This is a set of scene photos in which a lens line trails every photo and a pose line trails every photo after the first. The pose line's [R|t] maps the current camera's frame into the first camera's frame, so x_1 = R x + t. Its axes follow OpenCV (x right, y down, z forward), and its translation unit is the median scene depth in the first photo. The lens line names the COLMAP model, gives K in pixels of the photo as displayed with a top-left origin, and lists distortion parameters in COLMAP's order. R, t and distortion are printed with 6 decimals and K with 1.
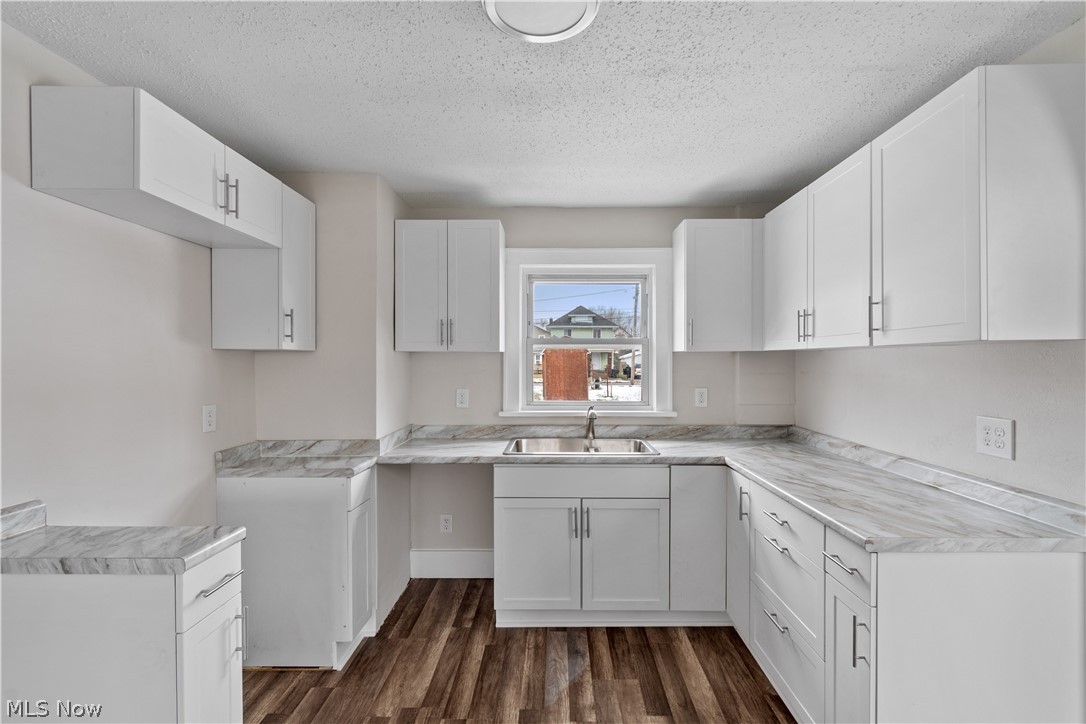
lens RADIAL K [[484.5, 0, 545.3], [0, 484.5, 362.1], [0, 0, 1]] dist [0.001950, -0.000763]
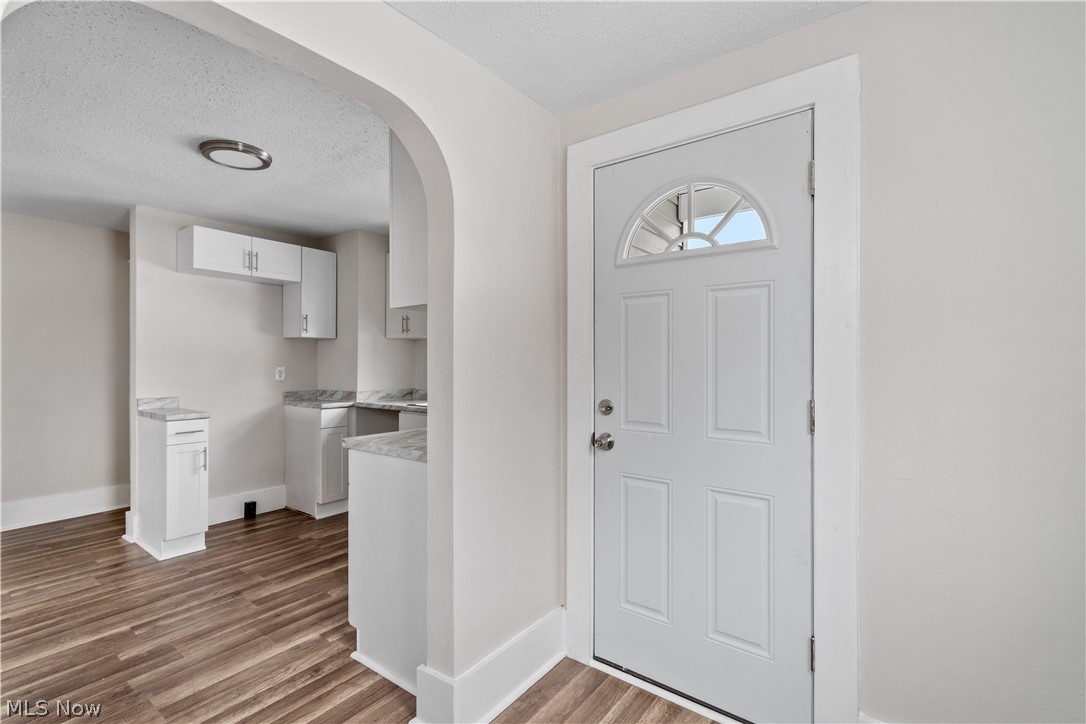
lens RADIAL K [[484.5, 0, 549.6], [0, 484.5, 357.7], [0, 0, 1]] dist [0.001950, -0.000763]
pose [[0.807270, -0.004899, -0.590162, 1.291993], [-0.003431, 0.999910, -0.012993, 0.072967], [0.590172, 0.012514, 0.807180, 0.076597]]
